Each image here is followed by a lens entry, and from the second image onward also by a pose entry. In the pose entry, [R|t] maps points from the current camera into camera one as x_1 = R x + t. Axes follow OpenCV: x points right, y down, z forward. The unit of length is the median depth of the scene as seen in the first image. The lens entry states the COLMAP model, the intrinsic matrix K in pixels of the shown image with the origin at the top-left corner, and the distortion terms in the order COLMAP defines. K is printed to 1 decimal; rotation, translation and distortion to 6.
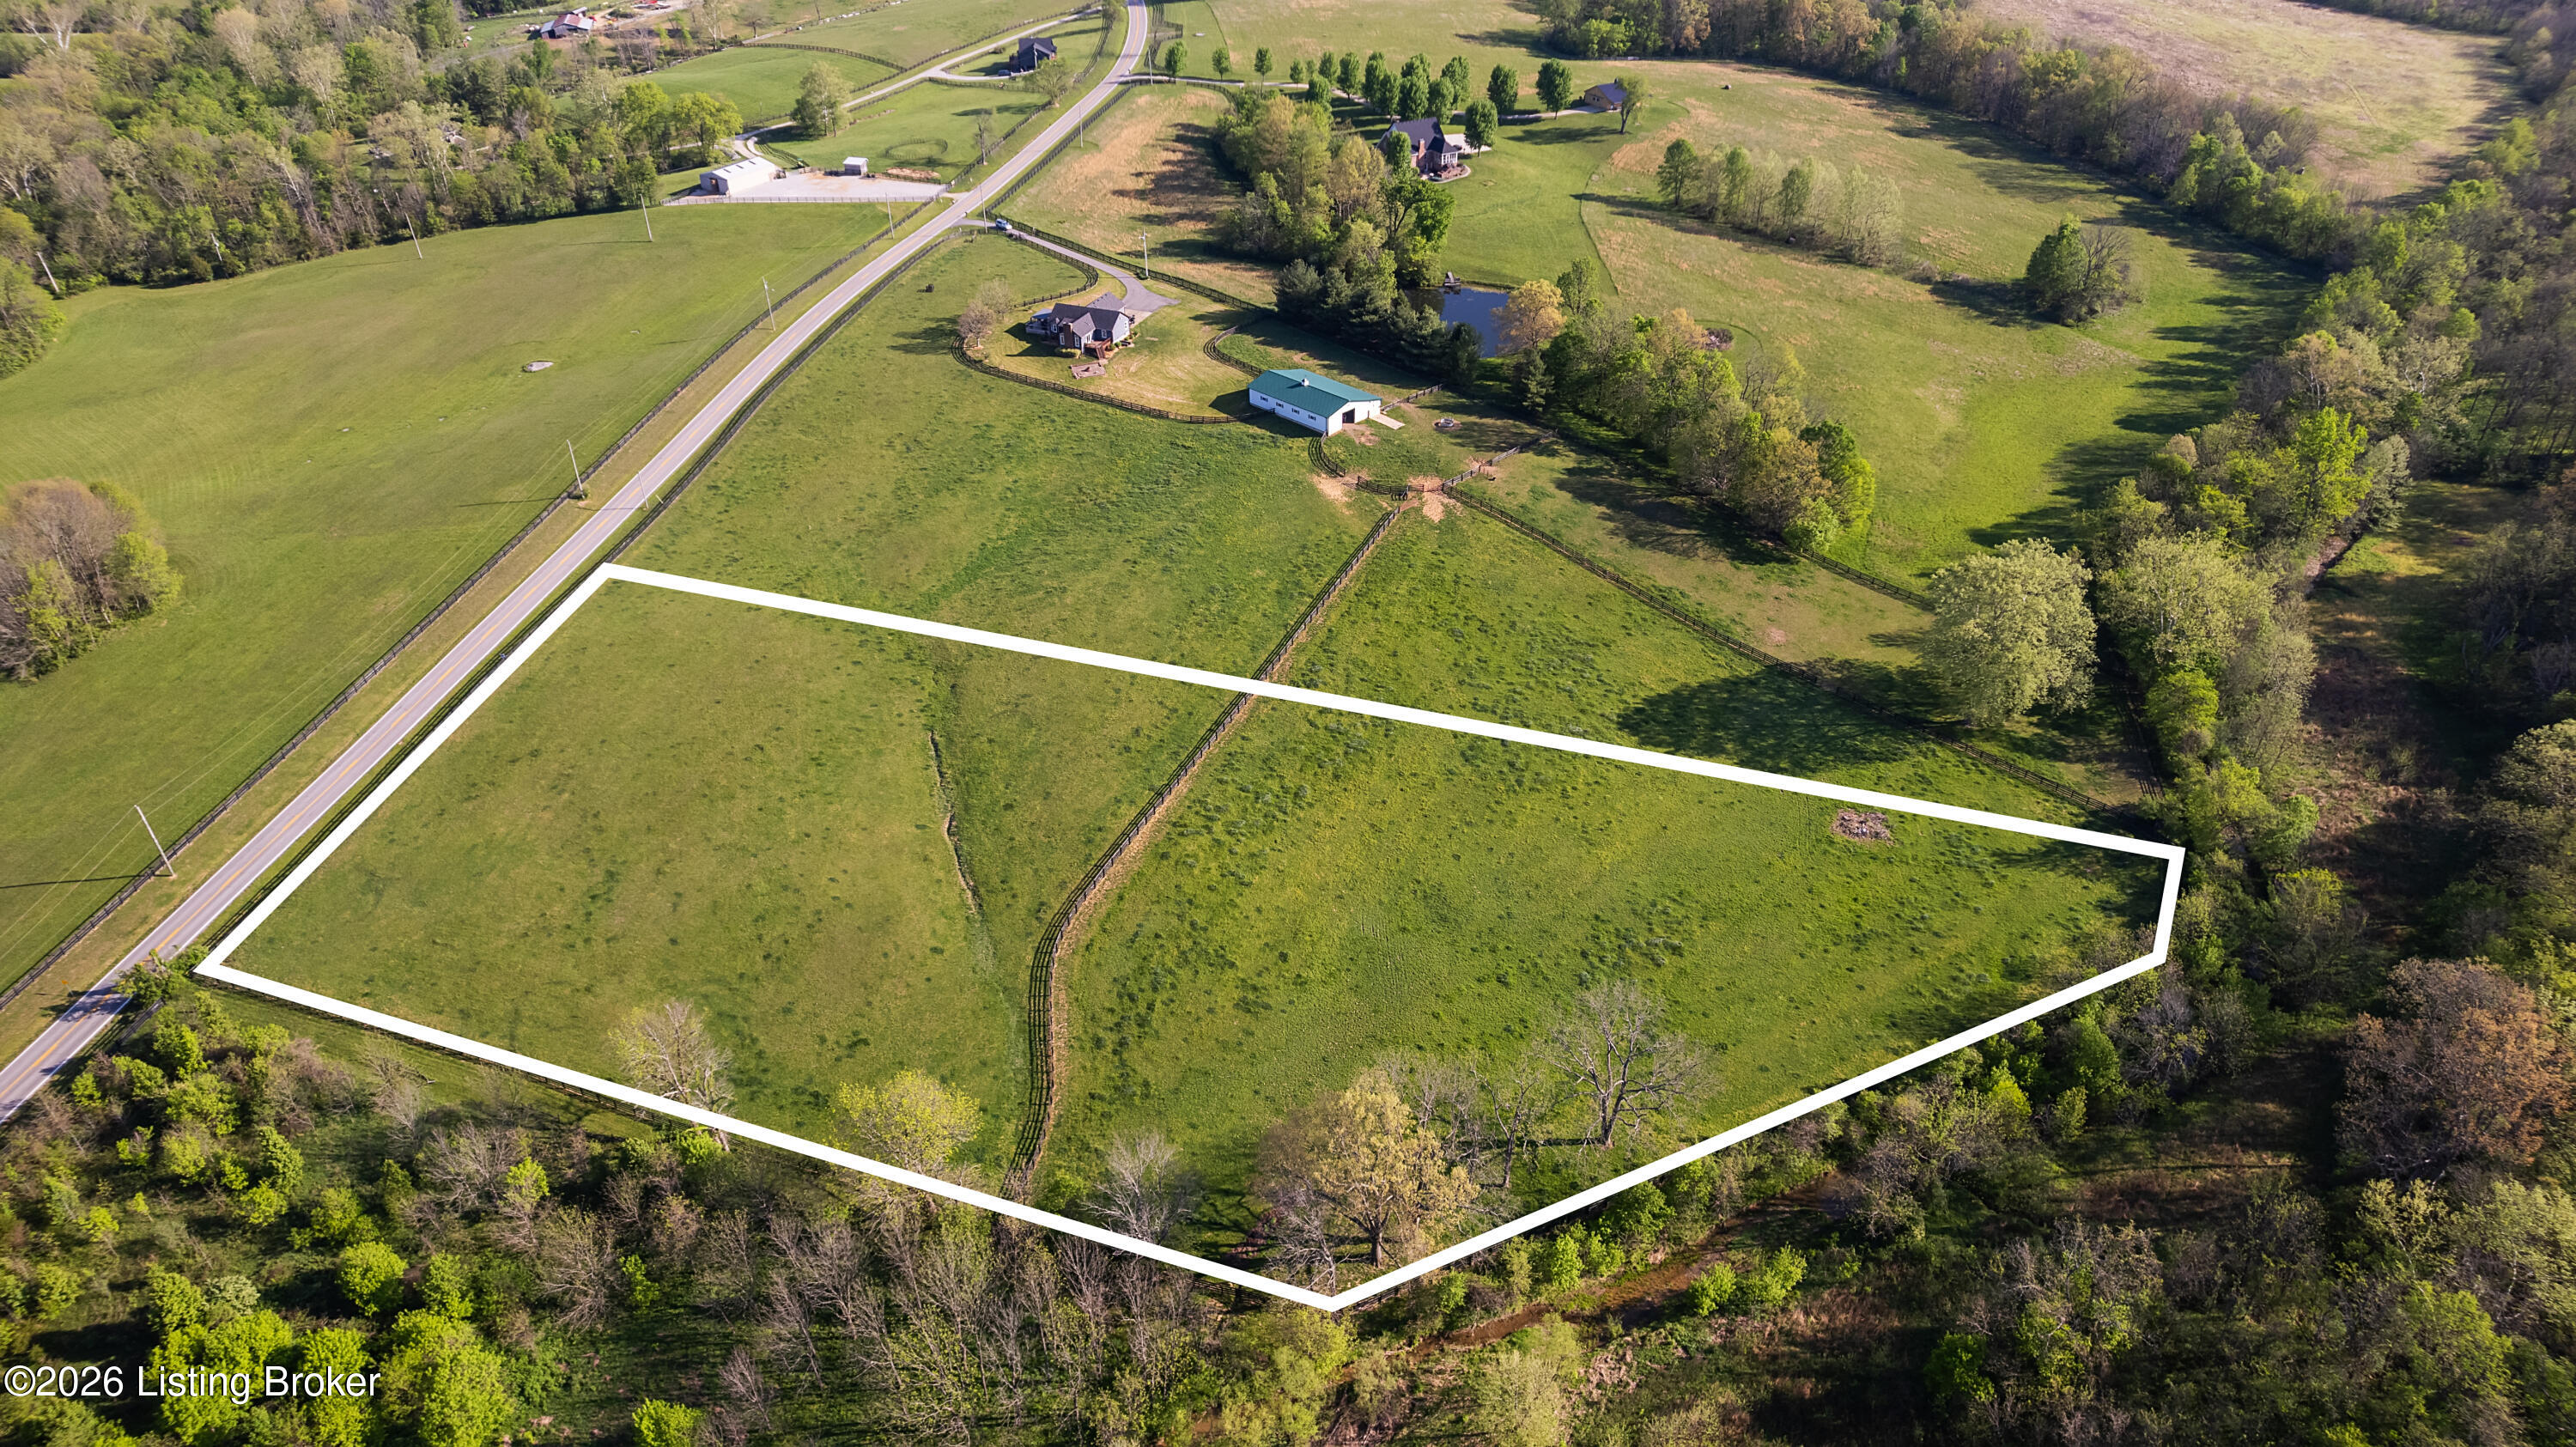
lens RADIAL K [[1635.3, 0, 1293.1], [0, 1635.3, 729.0], [0, 0, 1]] dist [-0.074397, 0.065253]
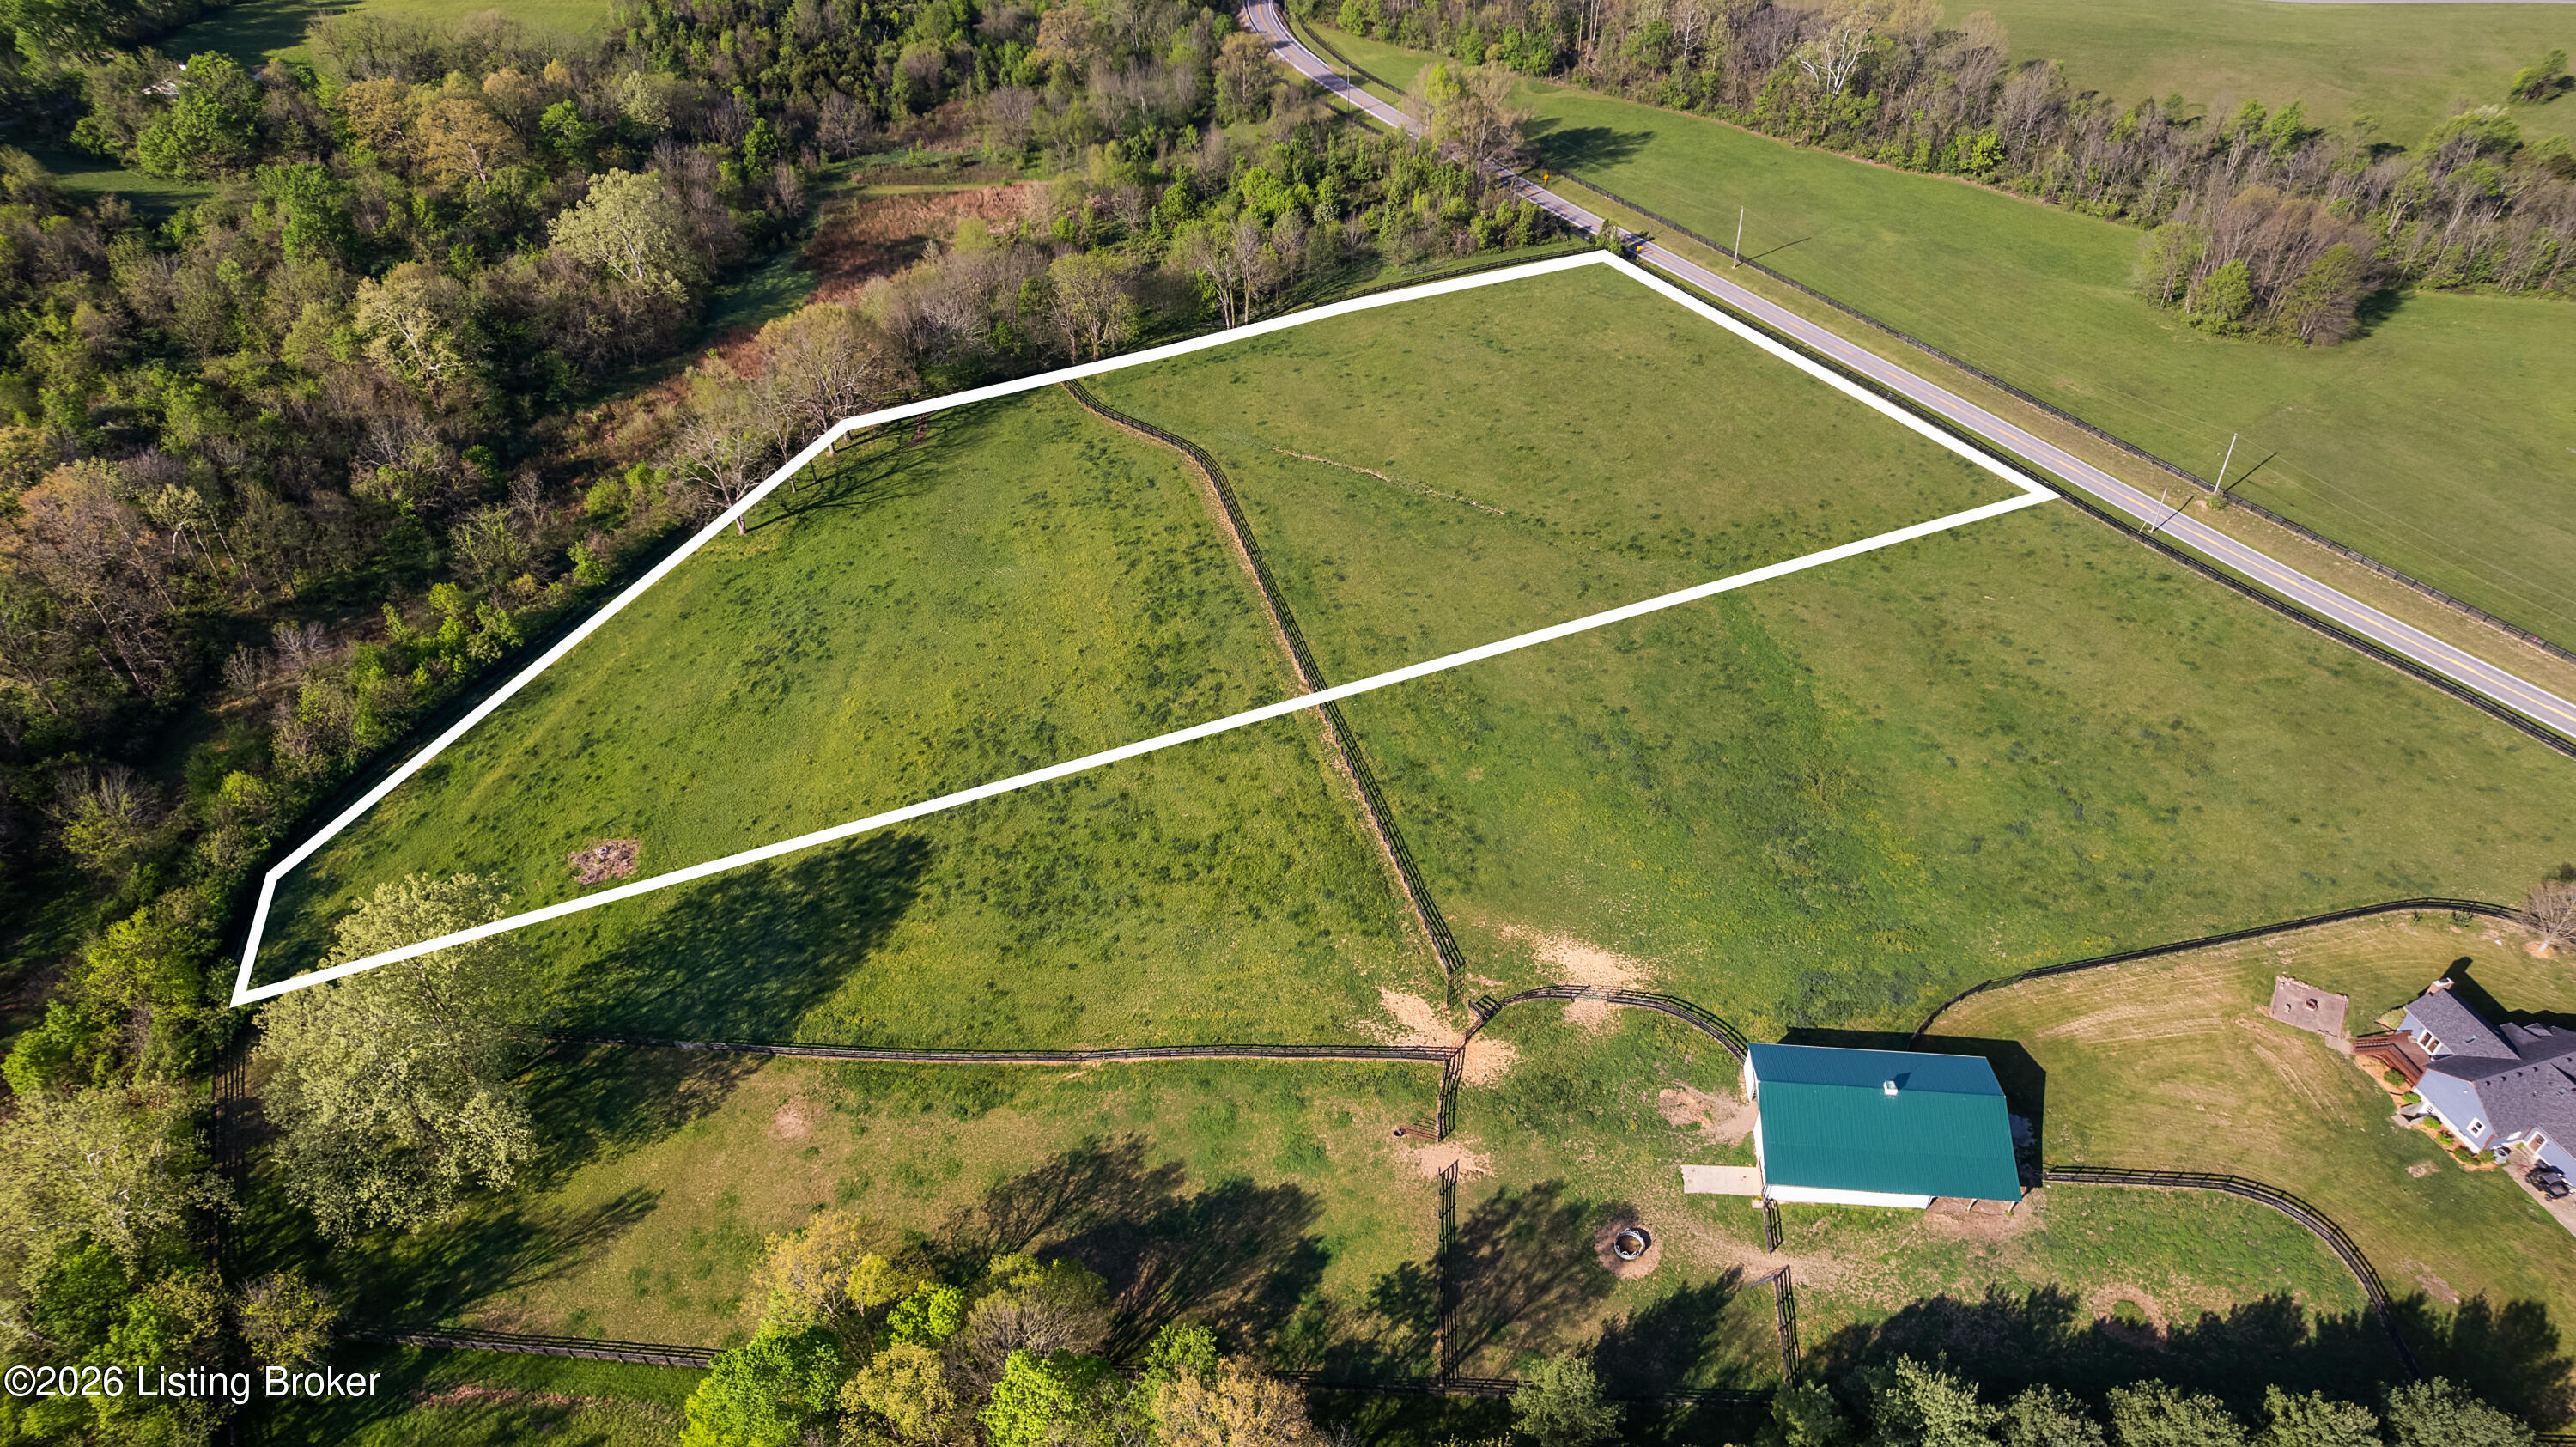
lens RADIAL K [[1635.3, 0, 1293.1], [0, 1635.3, 729.0], [0, 0, 1]] dist [-0.074397, 0.065253]
pose [[-0.766136, 0.428896, -0.478628, 0.303155], [-0.346662, 0.351317, 0.869713, -0.565485], [0.541167, 0.832241, -0.120475, 0.830645]]
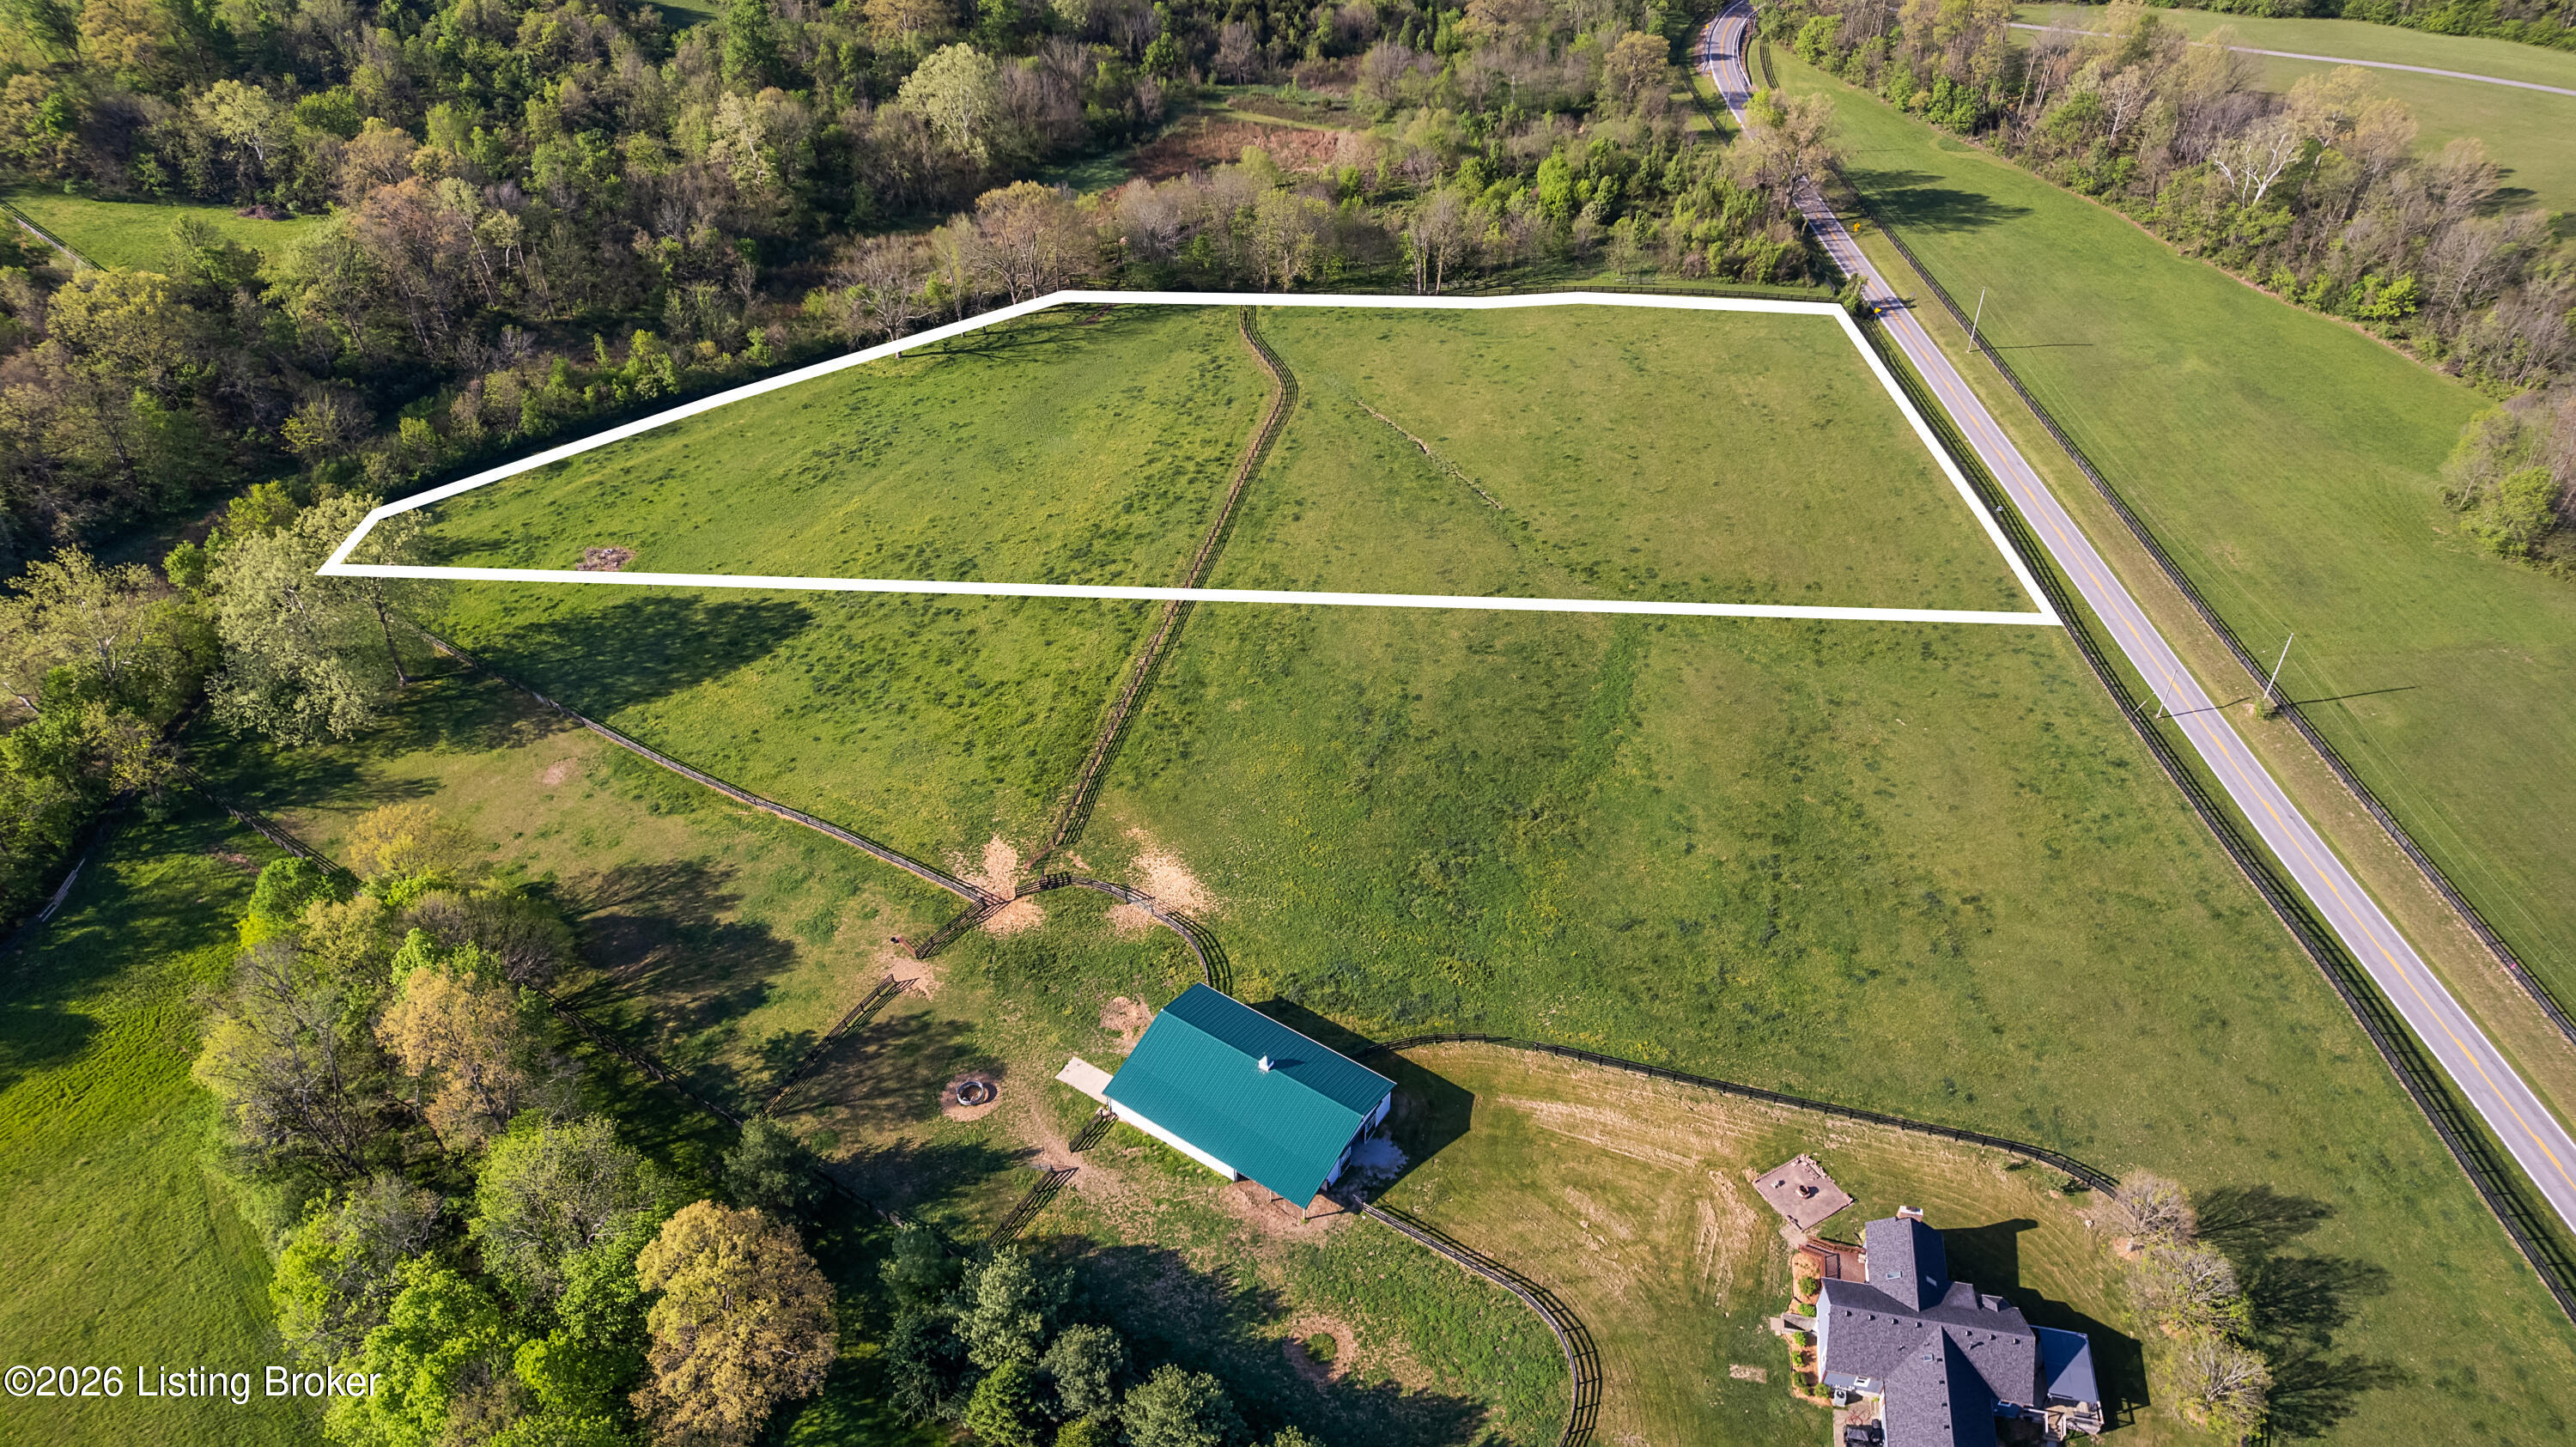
lens RADIAL K [[1635.3, 0, 1293.1], [0, 1635.3, 729.0], [0, 0, 1]] dist [-0.074397, 0.065253]
pose [[-0.978664, 0.143821, -0.146740, 0.052276], [-0.102500, 0.277227, 0.955322, -0.656252], [0.178075, 0.949979, -0.256570, 0.977087]]
